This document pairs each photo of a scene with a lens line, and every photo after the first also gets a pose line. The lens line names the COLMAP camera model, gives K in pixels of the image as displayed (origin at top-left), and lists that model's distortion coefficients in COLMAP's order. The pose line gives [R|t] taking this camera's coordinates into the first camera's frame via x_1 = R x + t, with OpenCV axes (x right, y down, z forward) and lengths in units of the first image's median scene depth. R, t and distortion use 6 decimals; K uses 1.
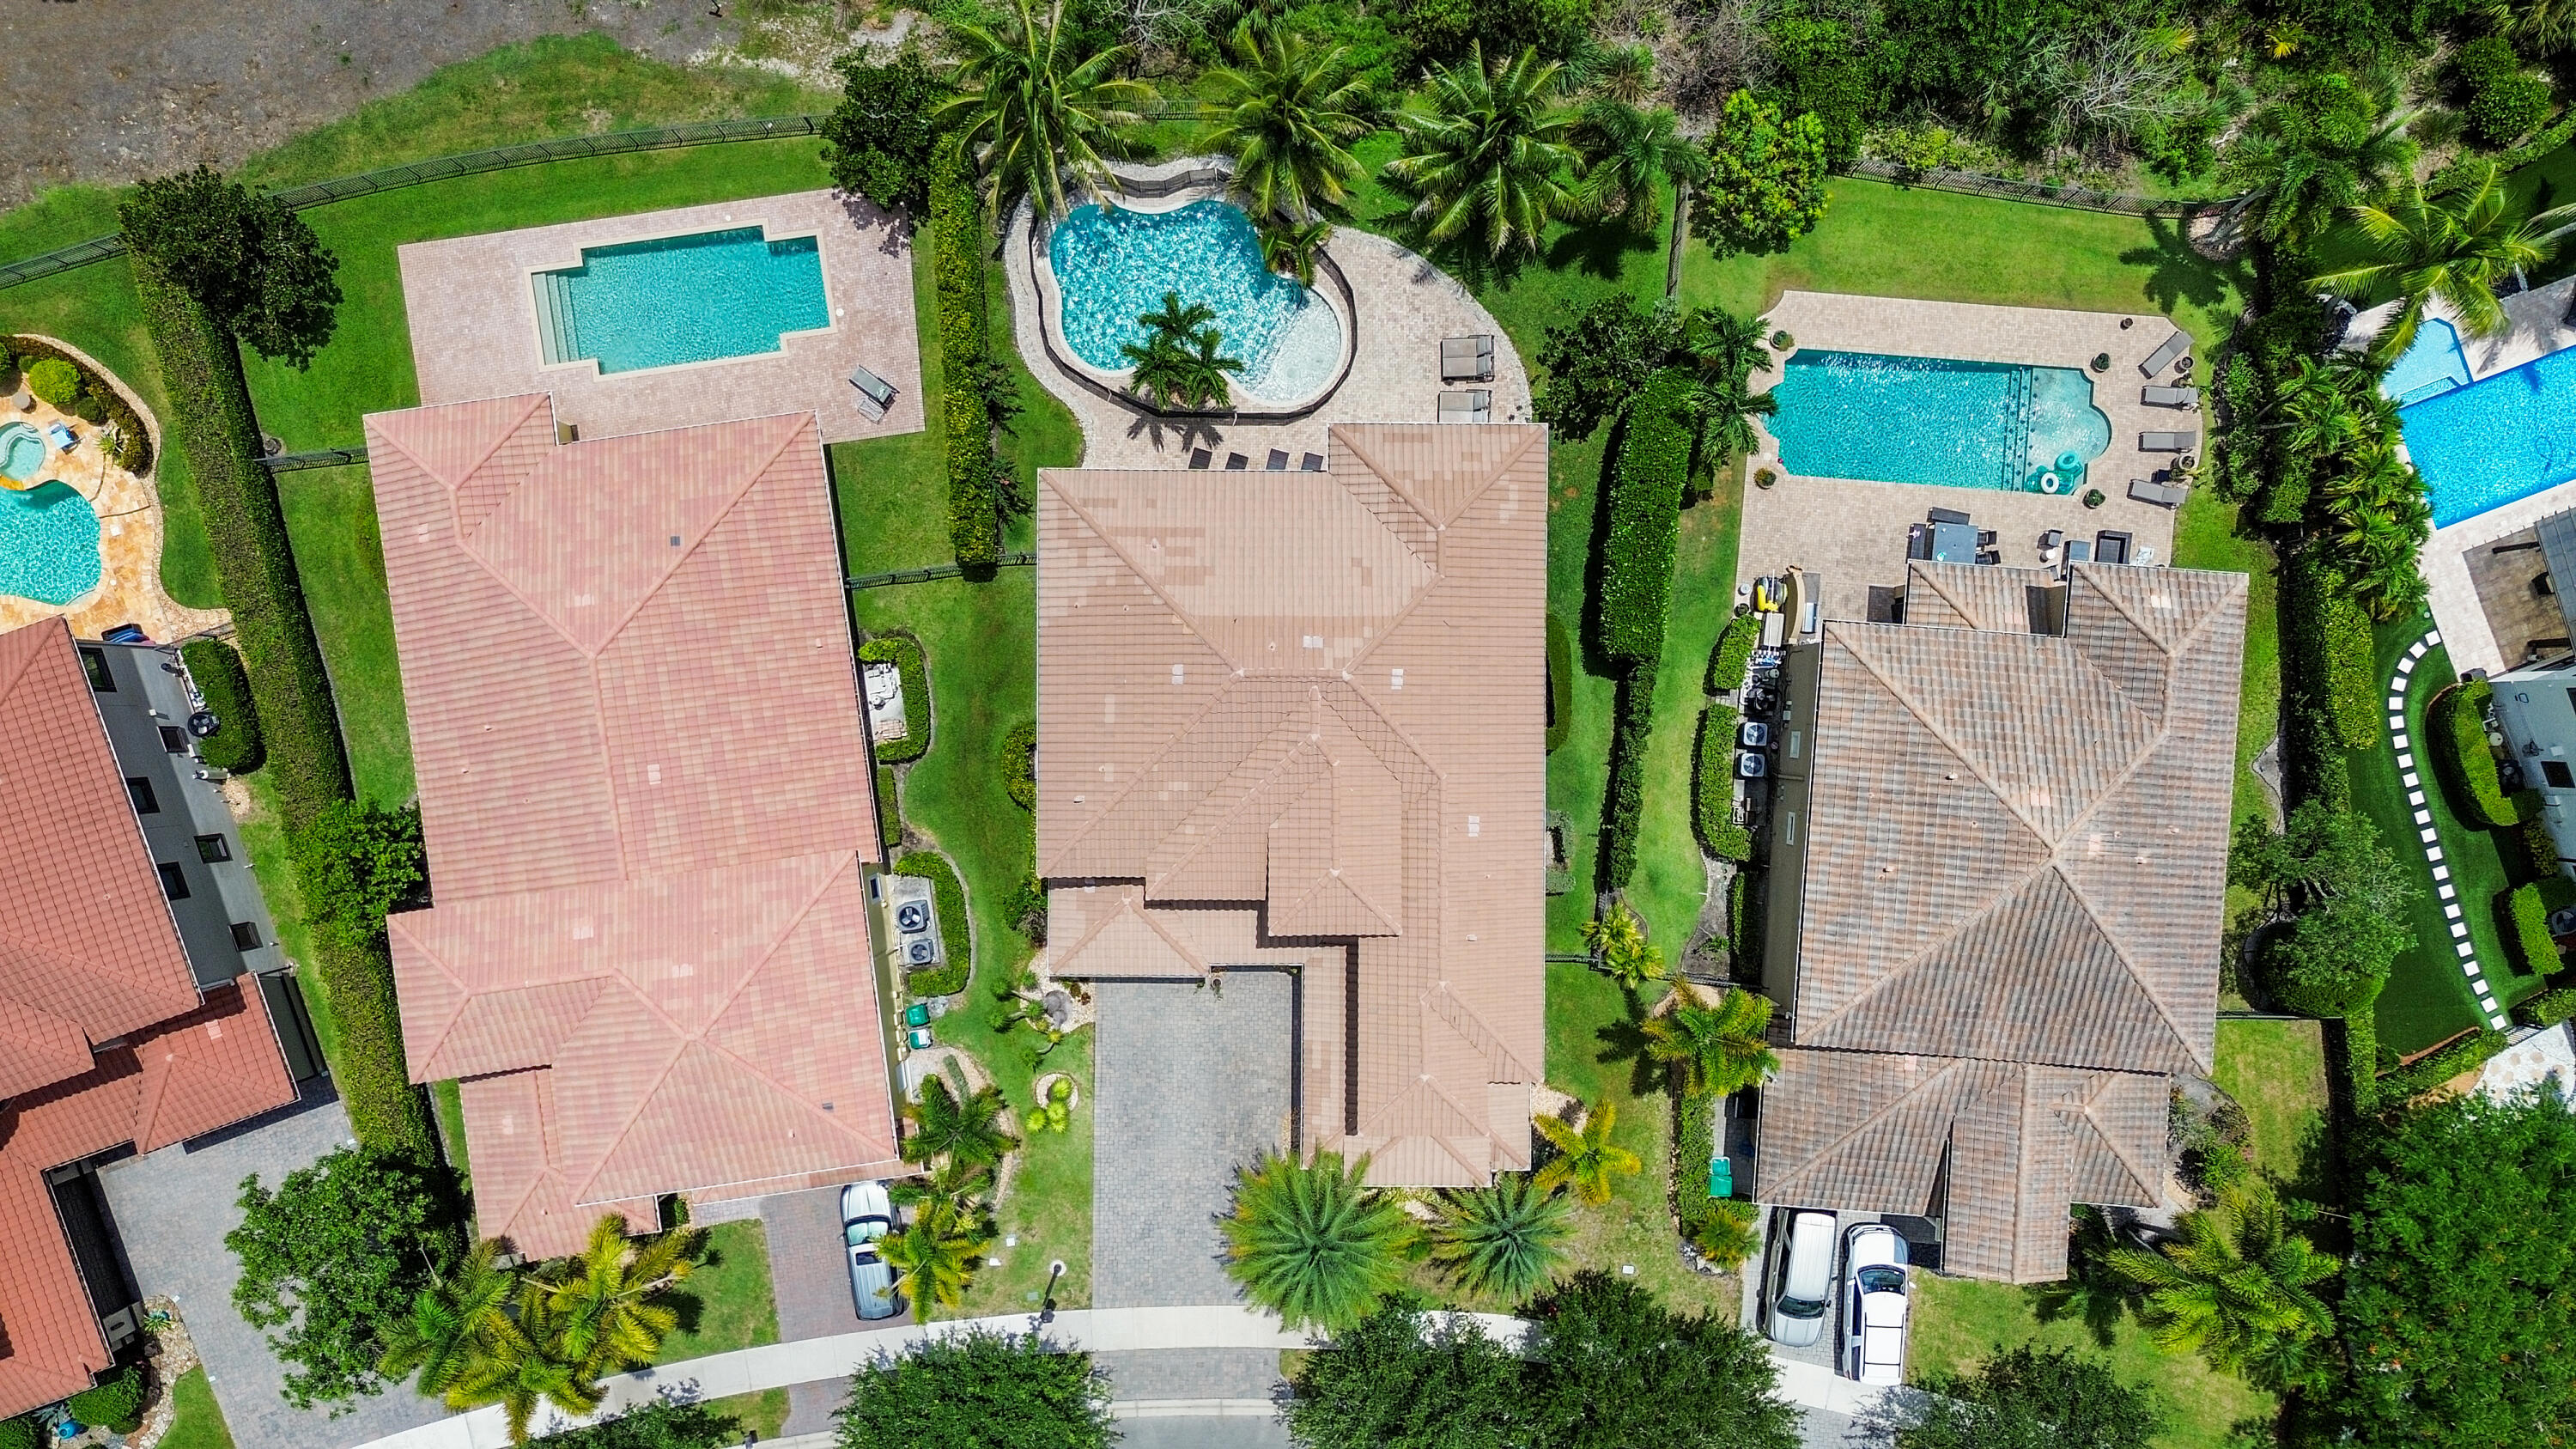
lens RADIAL K [[1799.7, 0, 1292.6], [0, 1799.7, 725.6], [0, 0, 1]] dist [-0.001280, 0.000550]
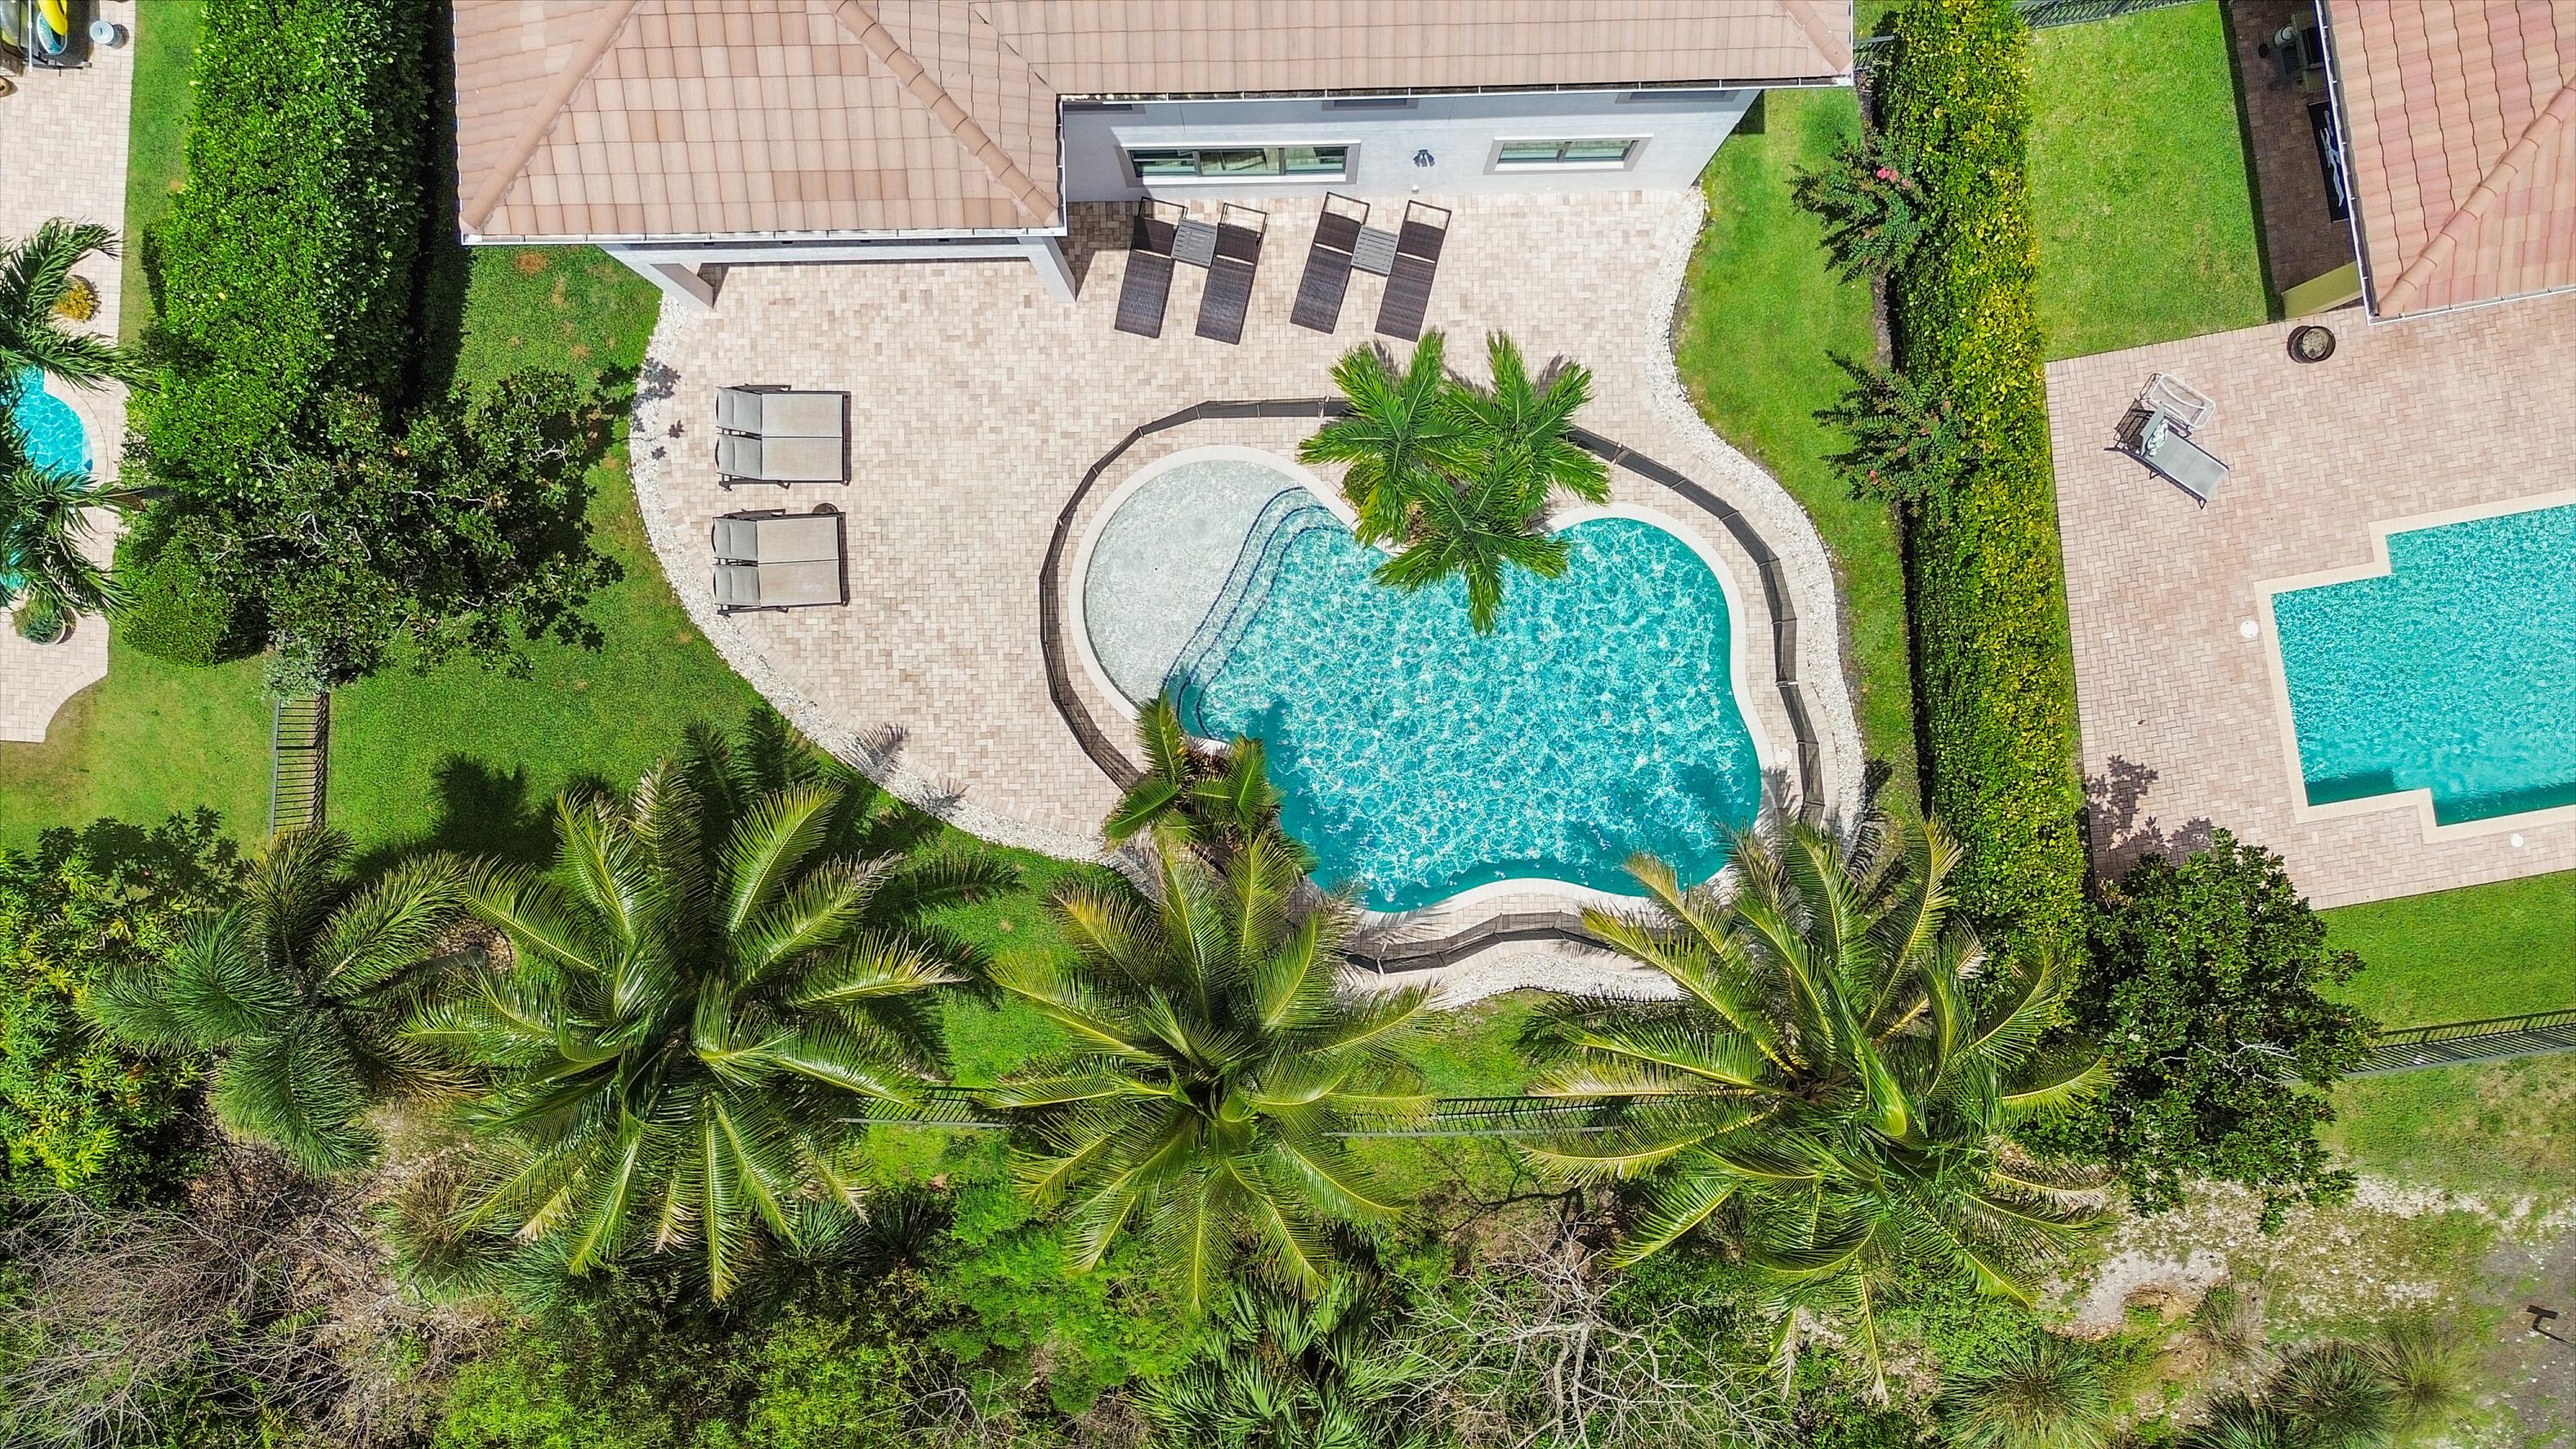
lens RADIAL K [[1799.7, 0, 1292.6], [0, 1799.7, 725.6], [0, 0, 1]] dist [-0.001280, 0.000550]
pose [[-0.999650, 0.023049, -0.013020, -0.017791], [-0.022848, -0.999621, -0.015355, -0.240658], [-0.013369, -0.015052, 0.999797, 0.573930]]
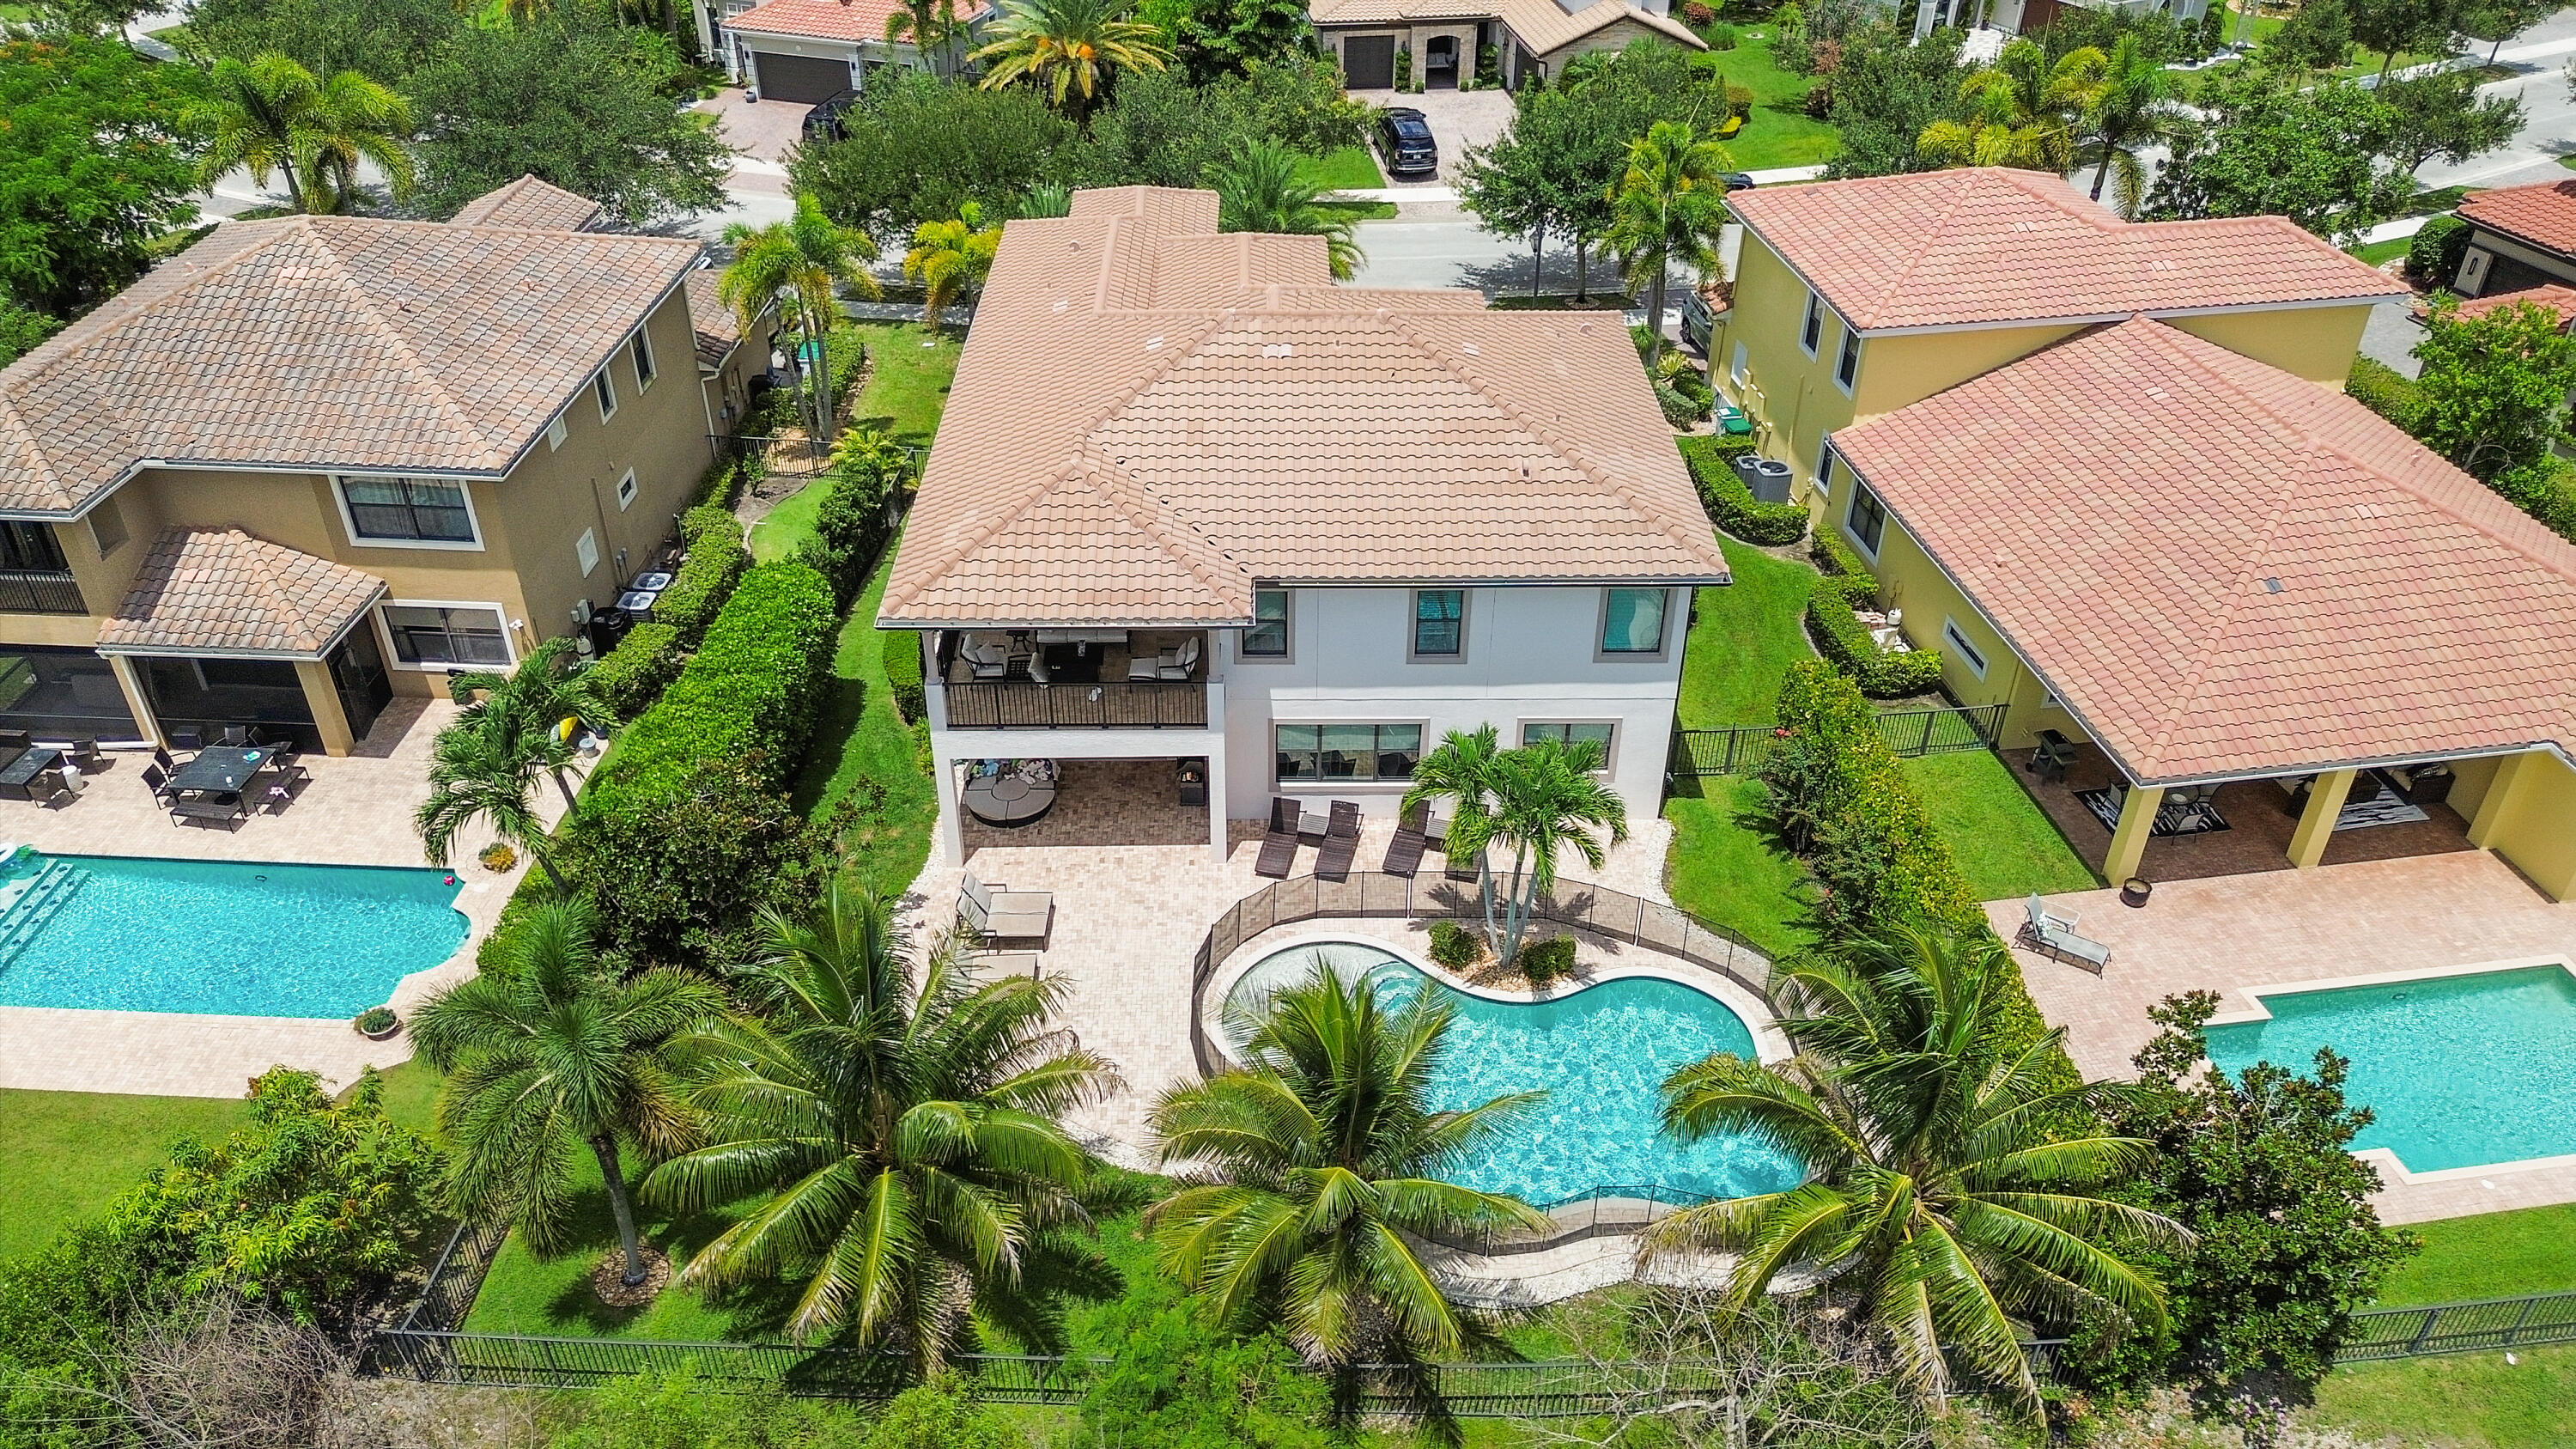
lens RADIAL K [[1799.7, 0, 1292.6], [0, 1799.7, 725.6], [0, 0, 1]] dist [-0.001280, 0.000550]
pose [[-0.999761, -0.009363, -0.019771, 0.013283], [-0.010710, -0.578572, 0.815561, -0.567155], [-0.019075, 0.815577, 0.578334, 0.620785]]
